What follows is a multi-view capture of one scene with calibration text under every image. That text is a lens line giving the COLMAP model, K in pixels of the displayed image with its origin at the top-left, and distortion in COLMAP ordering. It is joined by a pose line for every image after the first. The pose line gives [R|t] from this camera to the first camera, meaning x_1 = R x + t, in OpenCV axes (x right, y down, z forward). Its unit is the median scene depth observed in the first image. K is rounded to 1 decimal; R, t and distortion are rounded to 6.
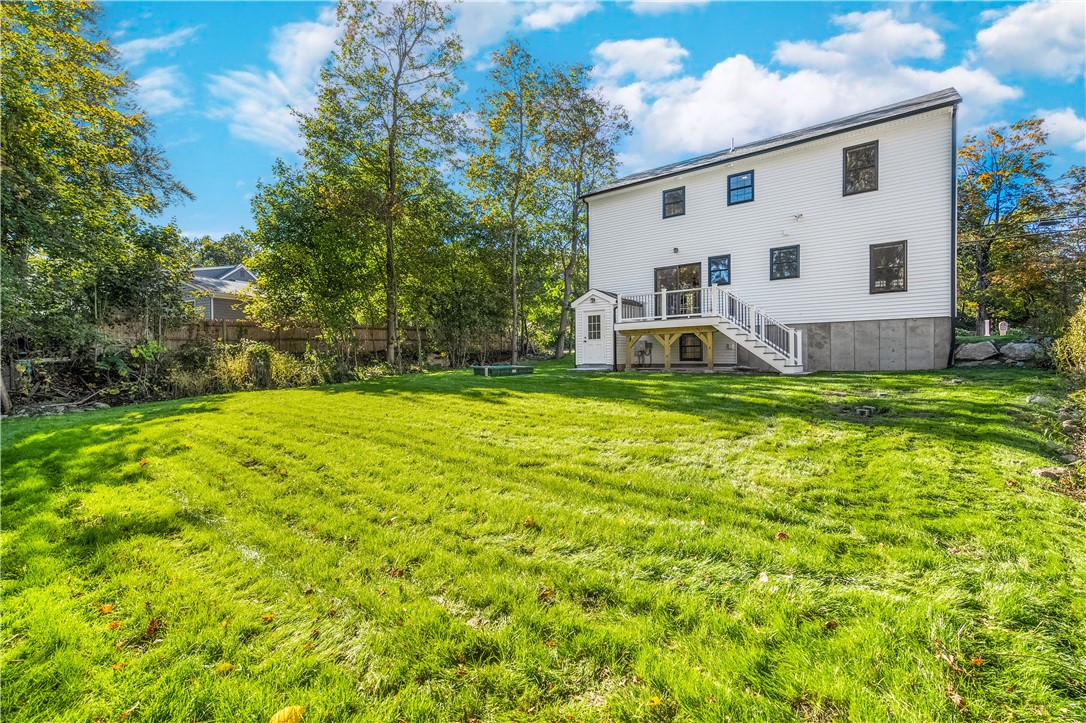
lens RADIAL K [[493.5, 0, 544.2], [0, 493.5, 360.5], [0, 0, 1]] dist [0.023651, 0.001210]
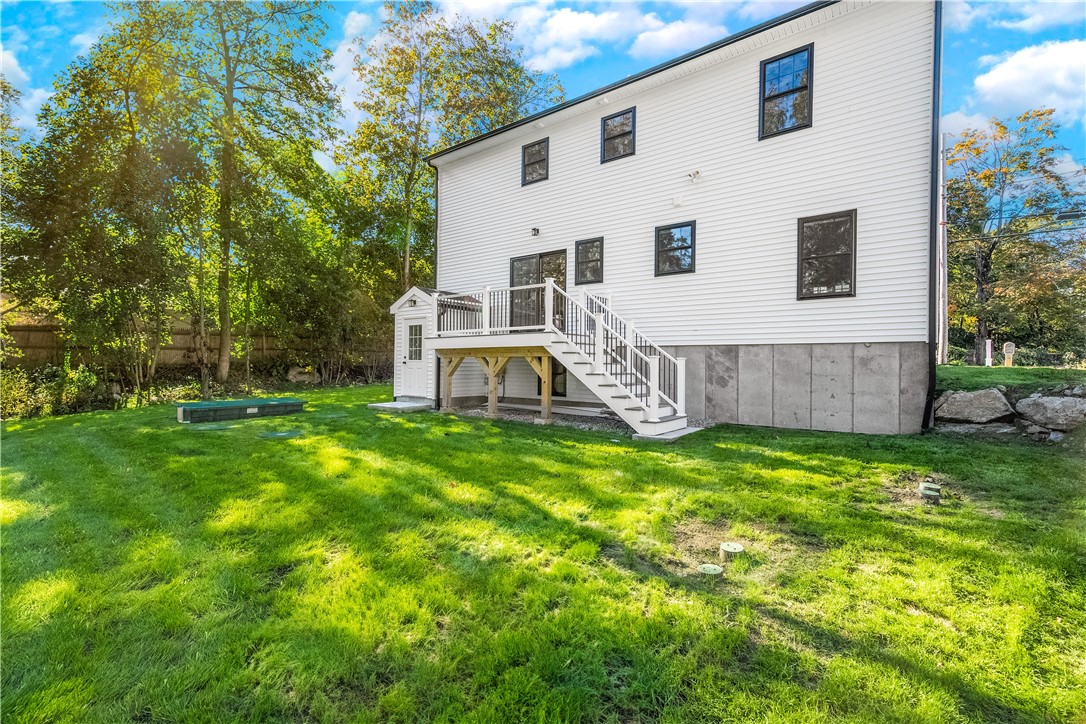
lens RADIAL K [[493.5, 0, 543.0], [0, 493.5, 360.7], [0, 0, 1]] dist [0.023651, 0.001210]
pose [[0.999803, 0.019853, -0.000446, 0.306686], [-0.019857, 0.999732, -0.011873, -0.041659], [0.000210, 0.011880, 0.999929, 0.354399]]
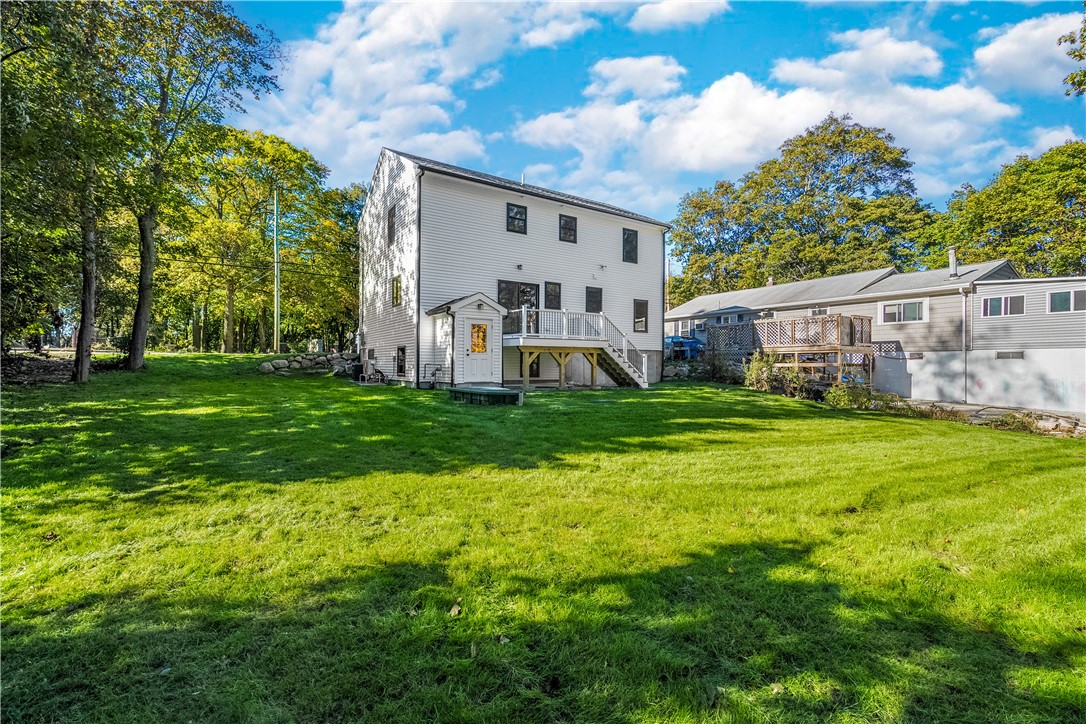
lens RADIAL K [[493.5, 0, 549.0], [0, 493.5, 362.1], [0, 0, 1]] dist [0.023651, 0.001210]
pose [[0.298654, 0.014061, 0.954258, -0.730064], [-0.005061, 0.999901, -0.013150, -0.019330], [-0.954348, -0.000902, 0.298696, 0.705587]]
